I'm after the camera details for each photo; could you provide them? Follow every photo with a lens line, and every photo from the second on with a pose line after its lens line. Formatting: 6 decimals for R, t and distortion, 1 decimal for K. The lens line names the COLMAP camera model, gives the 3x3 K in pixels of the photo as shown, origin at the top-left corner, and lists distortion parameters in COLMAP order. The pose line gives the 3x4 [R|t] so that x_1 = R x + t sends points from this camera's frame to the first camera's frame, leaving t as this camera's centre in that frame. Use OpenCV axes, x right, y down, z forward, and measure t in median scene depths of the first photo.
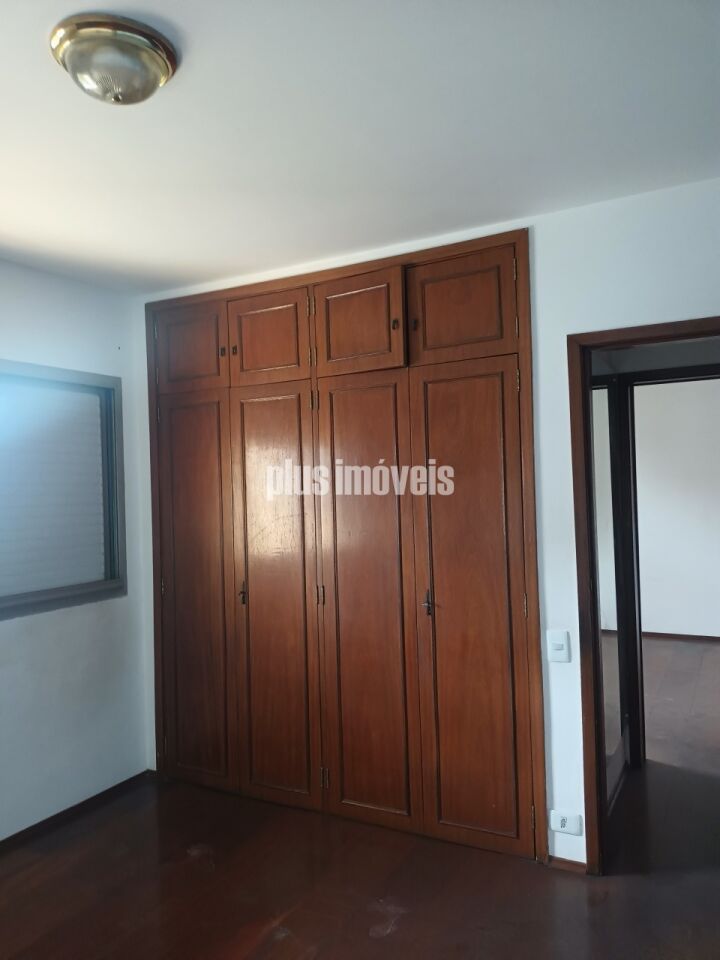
lens RADIAL K [[730.2, 0, 346.2], [0, 730.2, 480.7], [0, 0, 1]] dist [-0.001891, -0.000679]
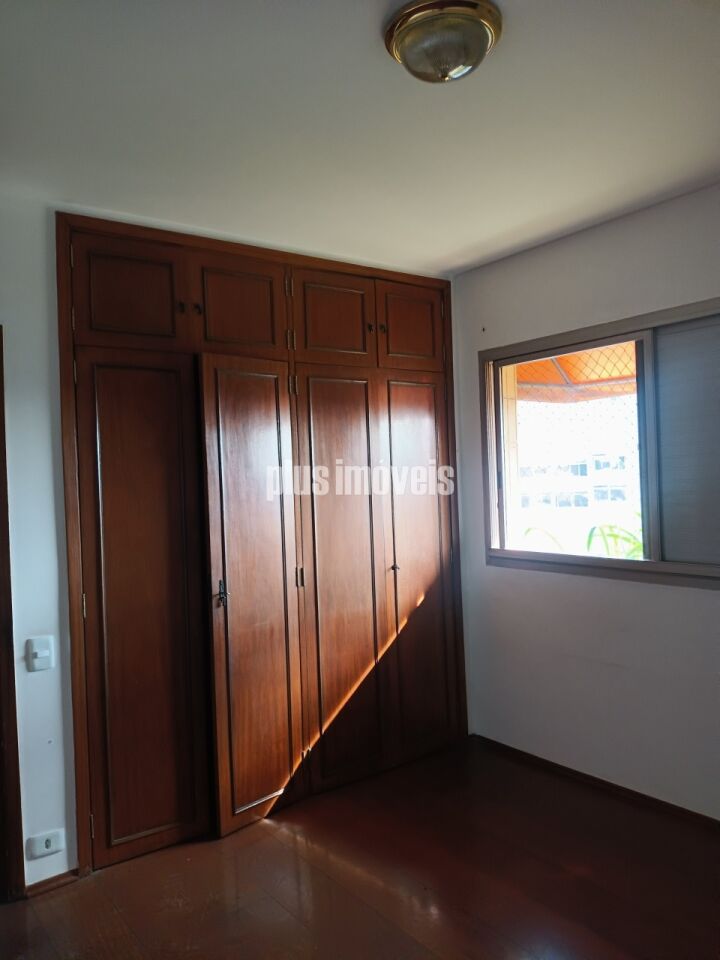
lens RADIAL K [[730.2, 0, 346.2], [0, 730.2, 480.7], [0, 0, 1]] dist [-0.001891, -0.000679]
pose [[0.435258, 0.015894, 0.900166, -0.967916], [0.010561, 0.999685, -0.022757, 0.048736], [-0.900244, 0.019412, 0.434953, 0.538849]]
